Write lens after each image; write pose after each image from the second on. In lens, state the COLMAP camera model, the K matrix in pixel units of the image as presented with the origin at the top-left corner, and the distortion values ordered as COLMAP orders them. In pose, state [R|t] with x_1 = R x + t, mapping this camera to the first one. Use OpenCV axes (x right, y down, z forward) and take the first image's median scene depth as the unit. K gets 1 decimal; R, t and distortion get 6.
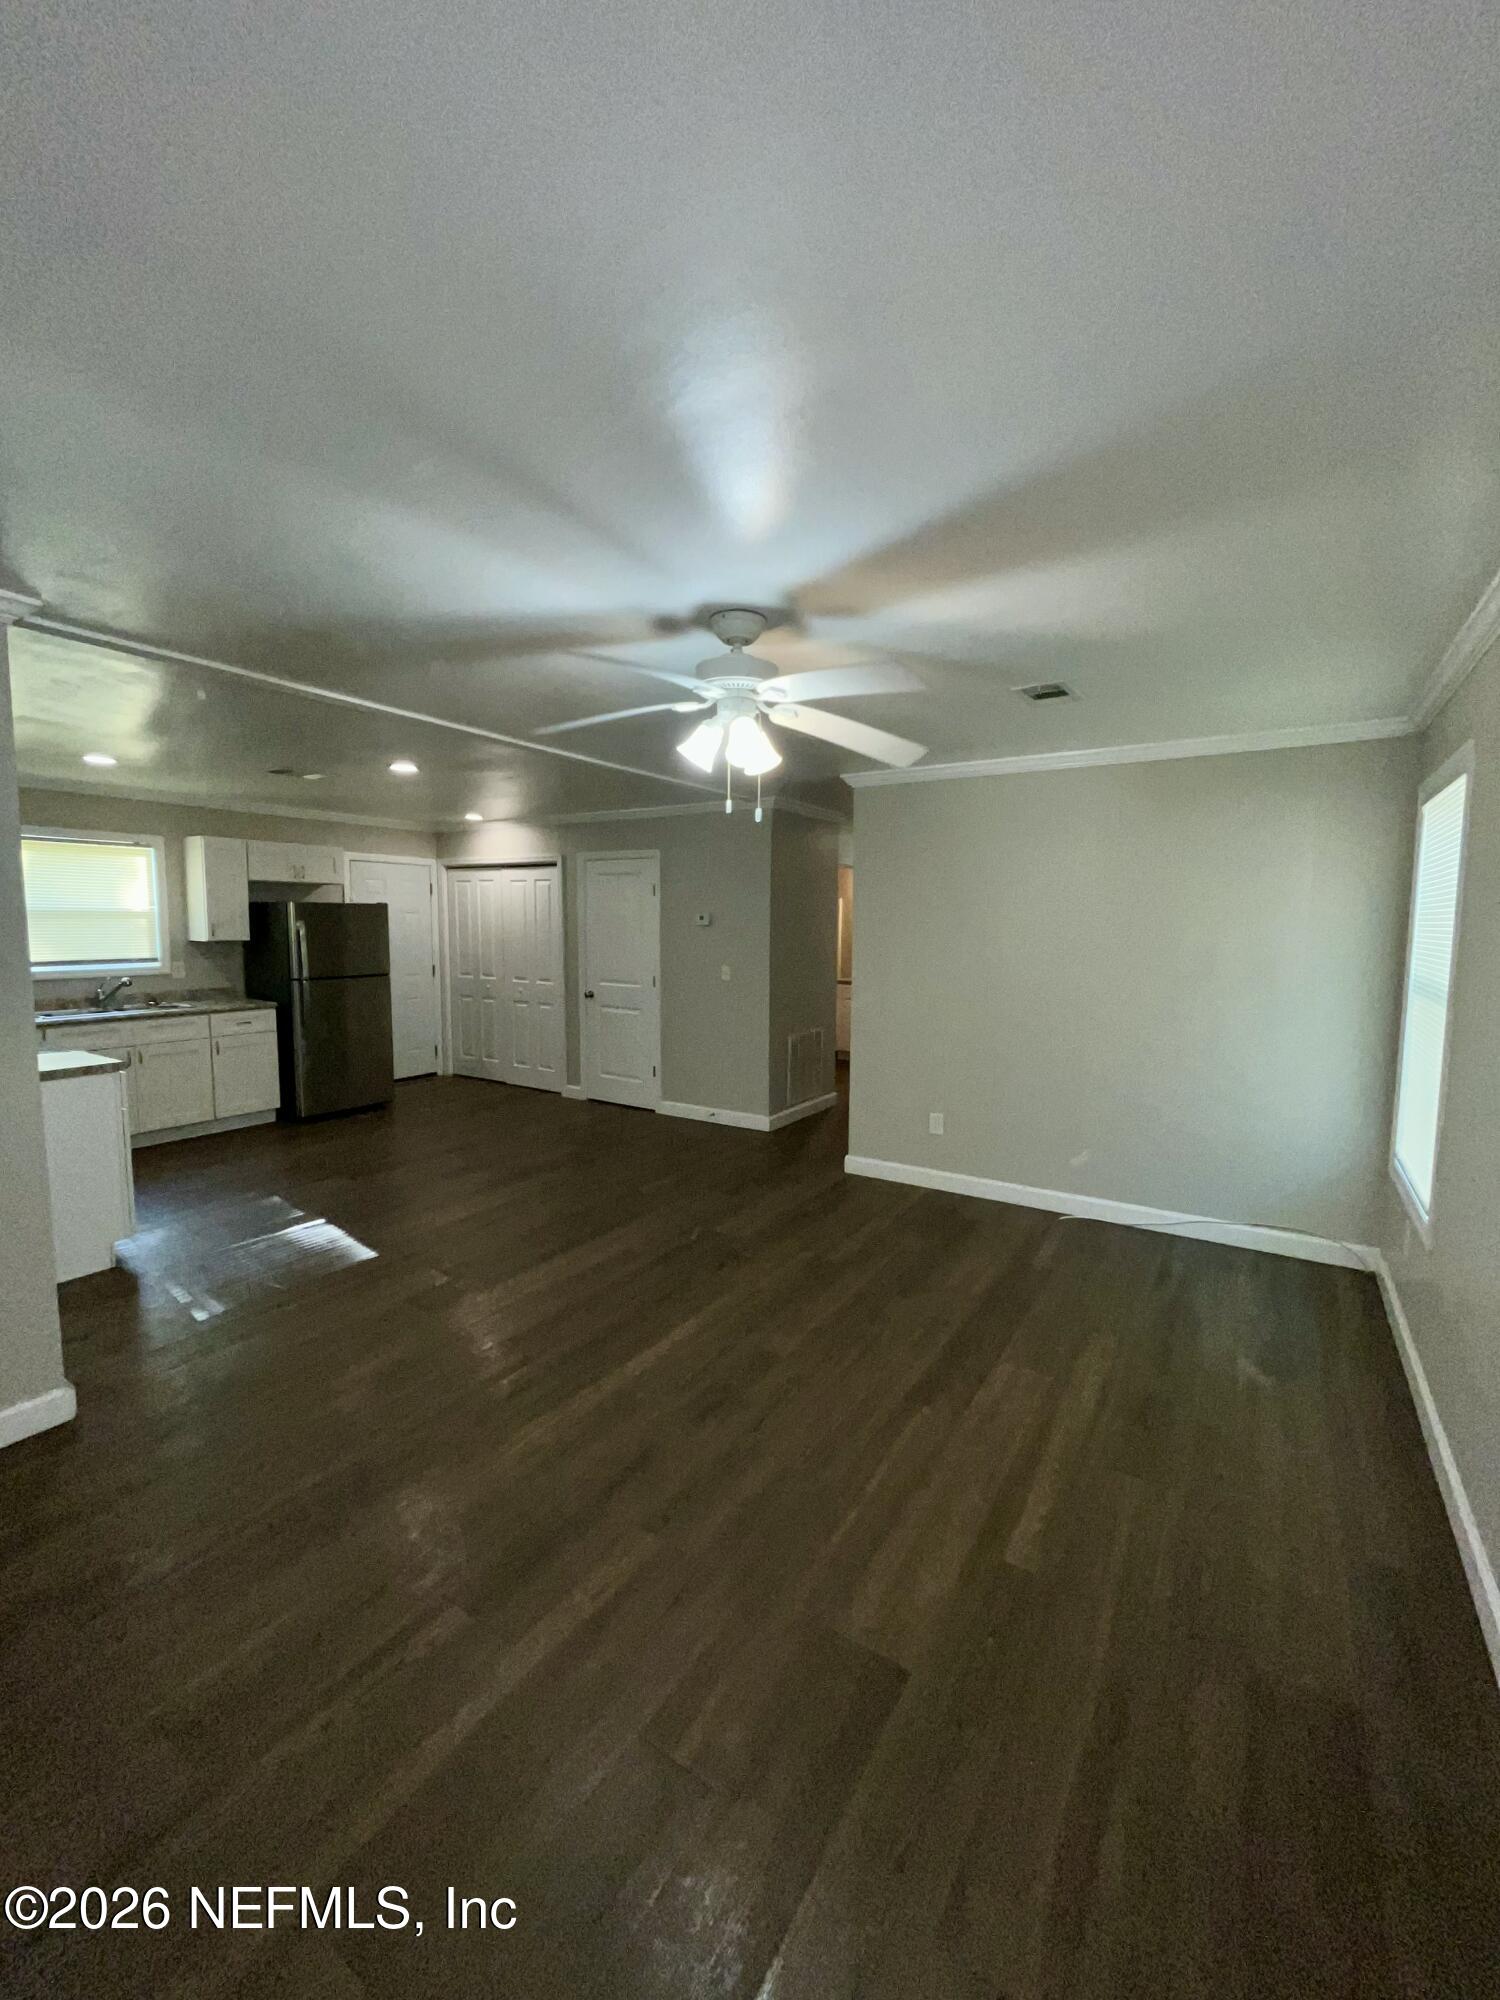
lens RADIAL K [[808.7, 0, 752.9], [0, 808.7, 998.2], [0, 0, 1]] dist [-0.001287, -0.000945]
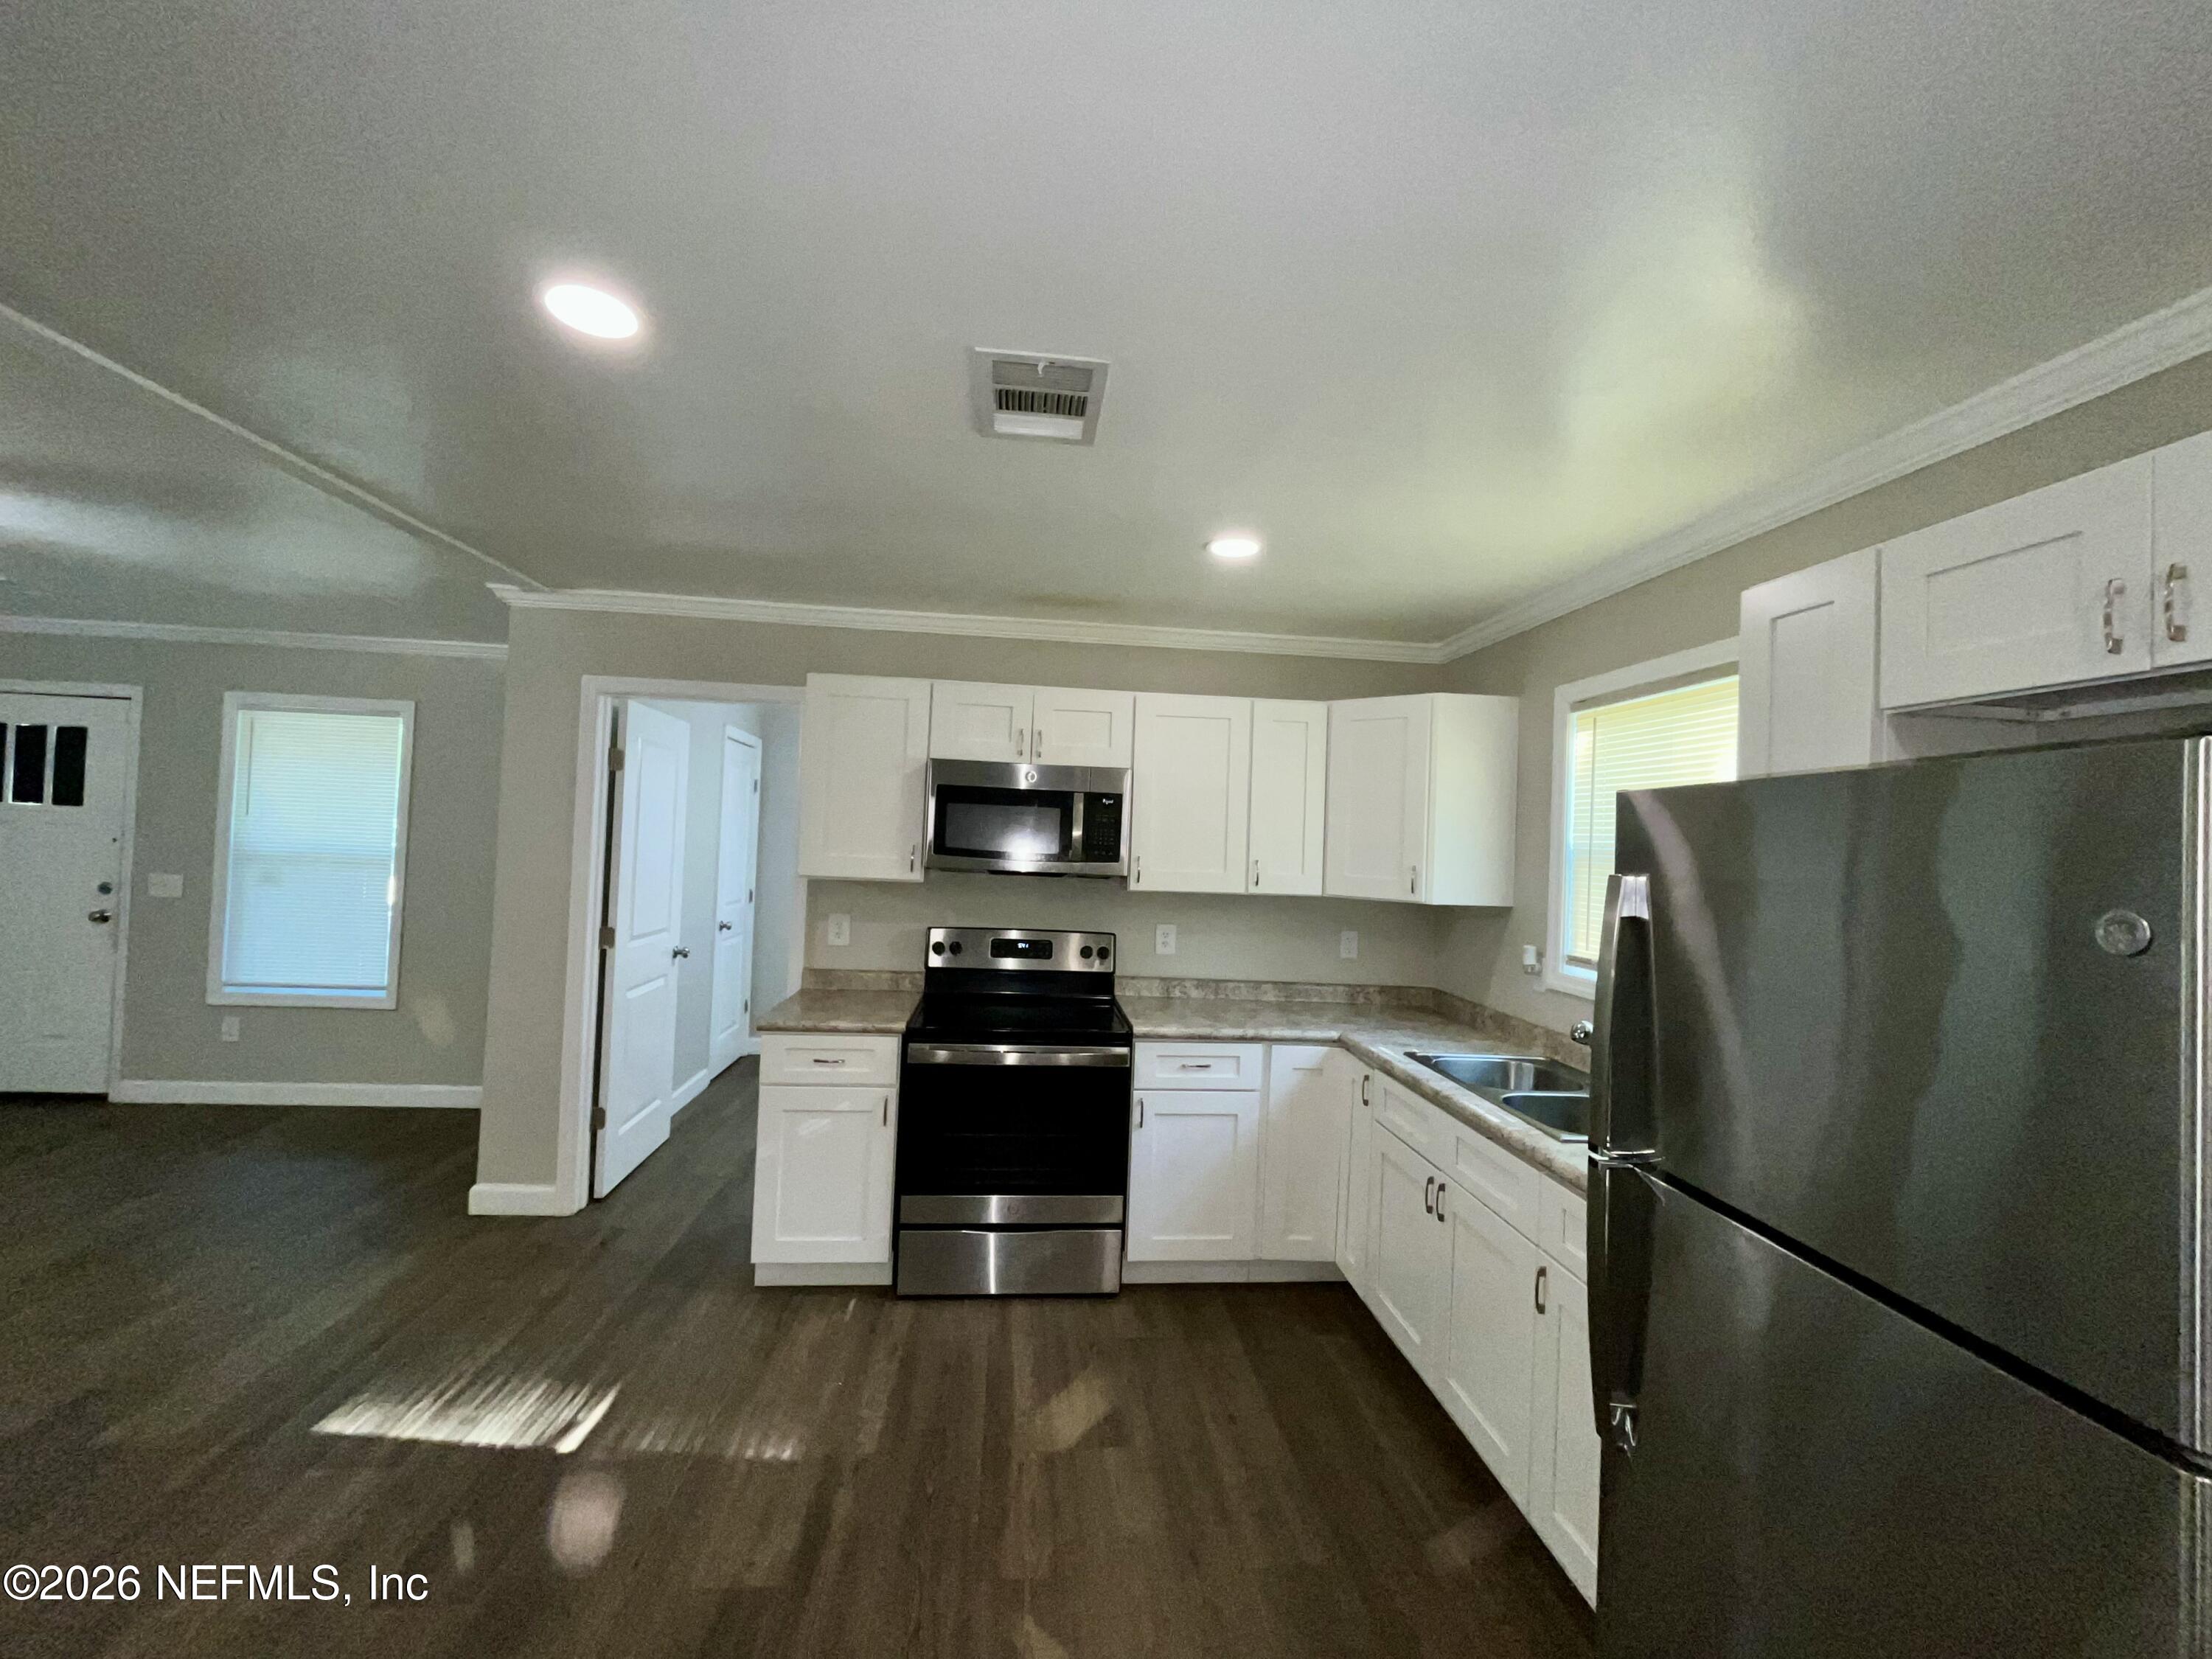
lens RADIAL K [[894.4, 0, 1106.8], [0, 894.4, 832.4], [0, 0, 1]] dist [-0.001287, -0.000945]
pose [[-0.784546, -0.050416, -0.618018, -0.308205], [-0.108368, 0.992498, 0.056602, -0.105417], [0.610528, 0.111380, -0.784124, 1.103844]]
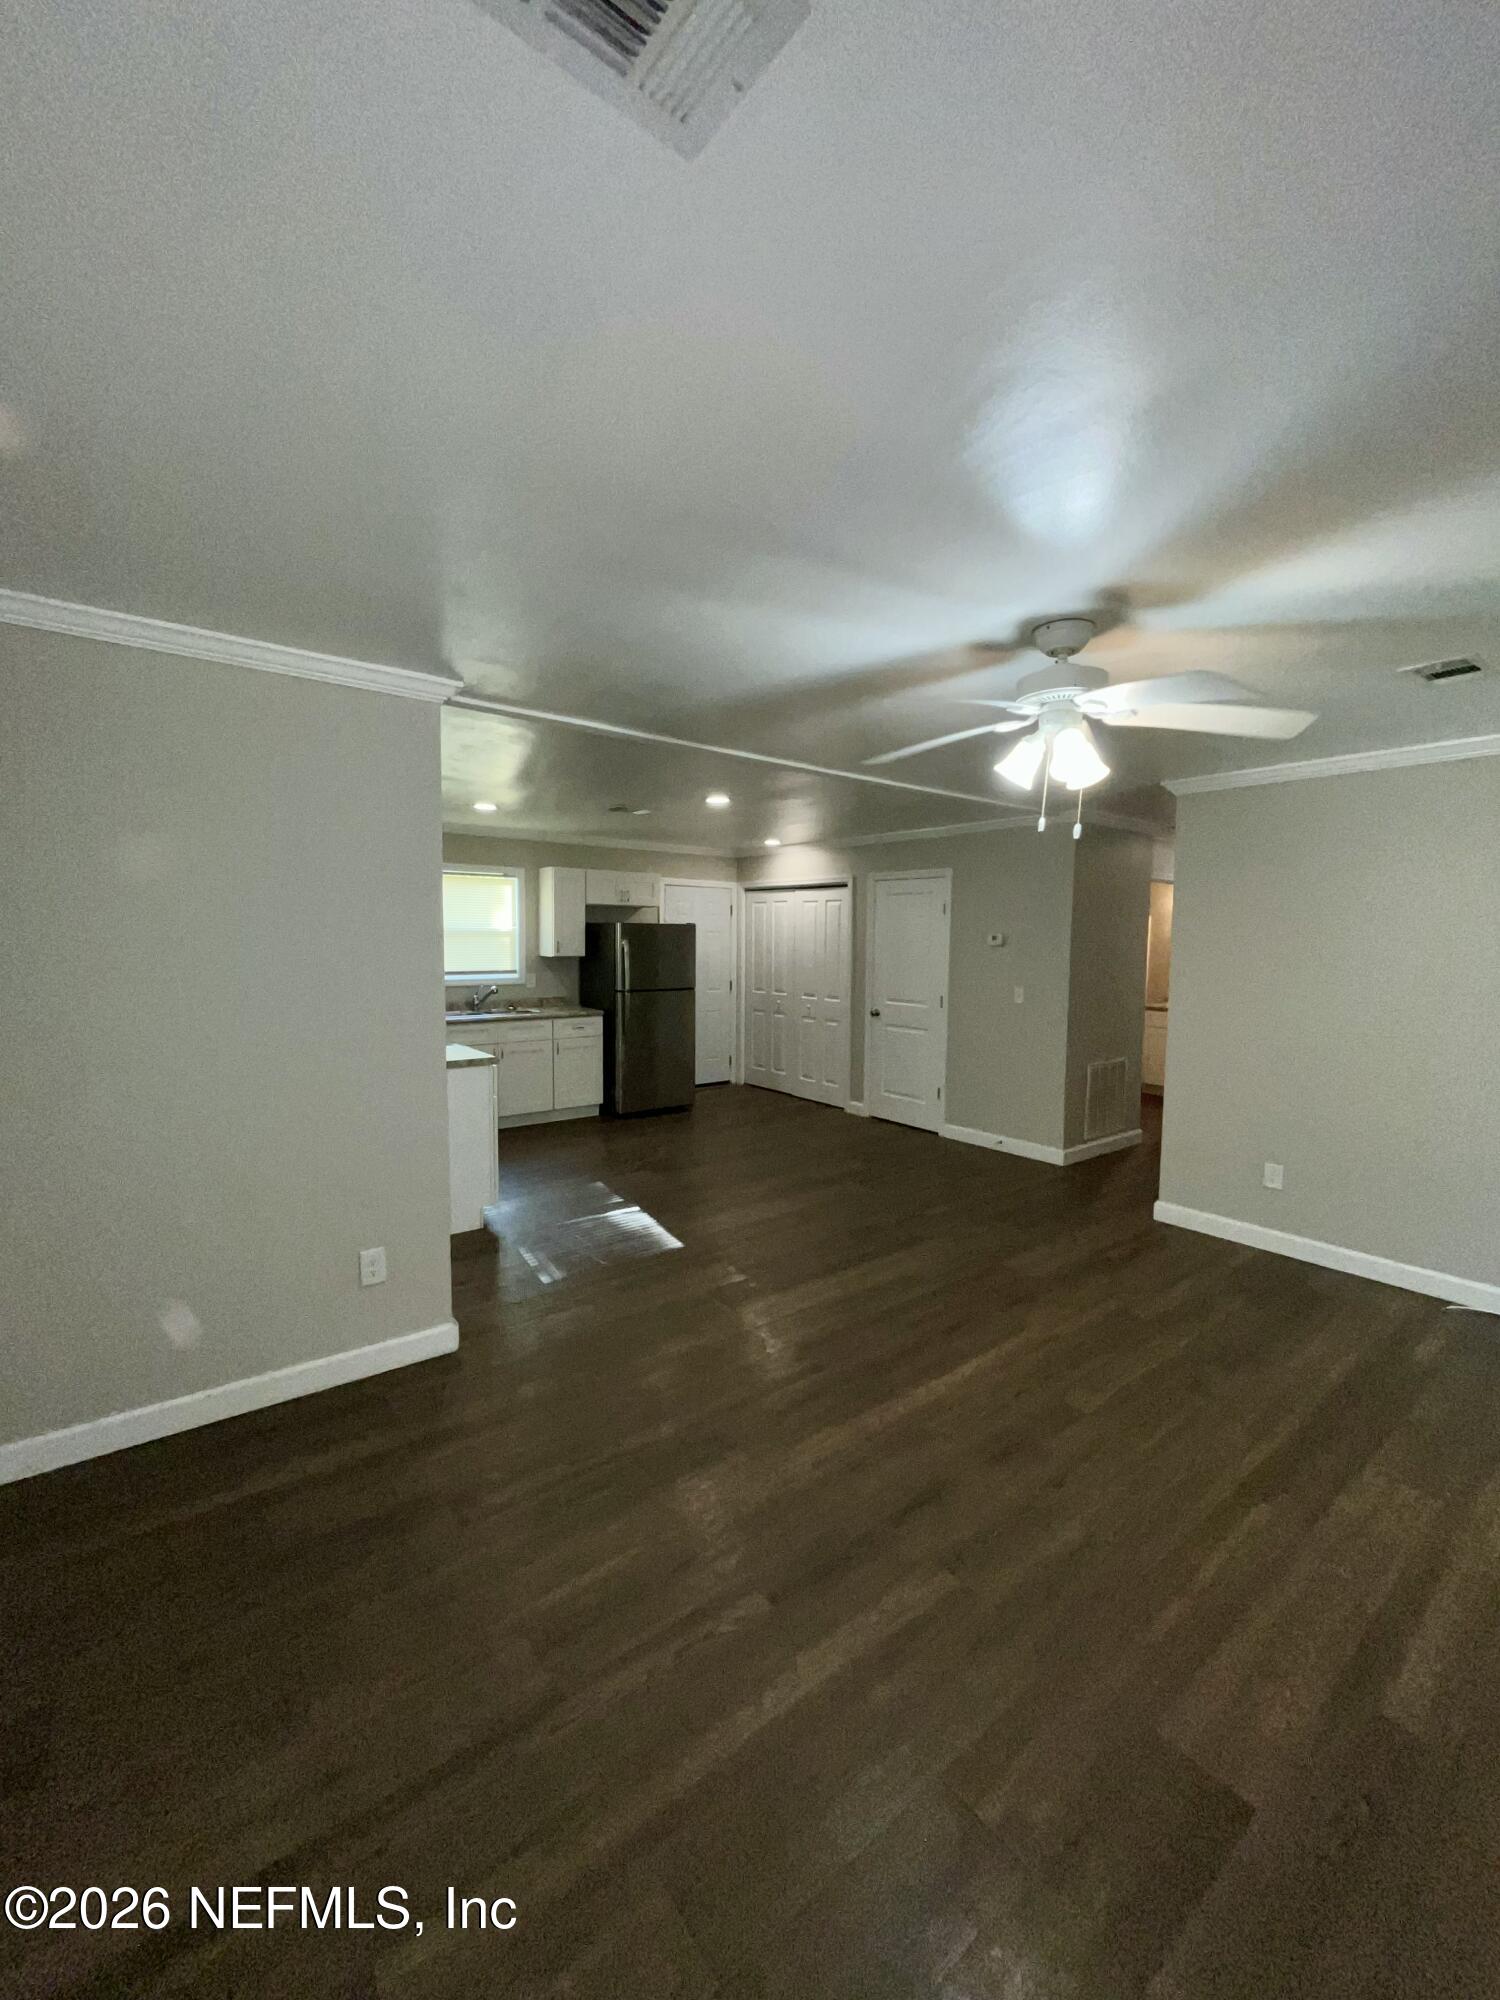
lens RADIAL K [[808.7, 0, 754.3], [0, 808.7, 995.8], [0, 0, 1]] dist [-0.001287, -0.000945]
pose [[0.943953, 0.026360, -0.329025, -0.015032], [-0.034887, 0.999190, -0.020040, -0.000463], [0.328231, 0.030396, 0.944108, -0.005748]]
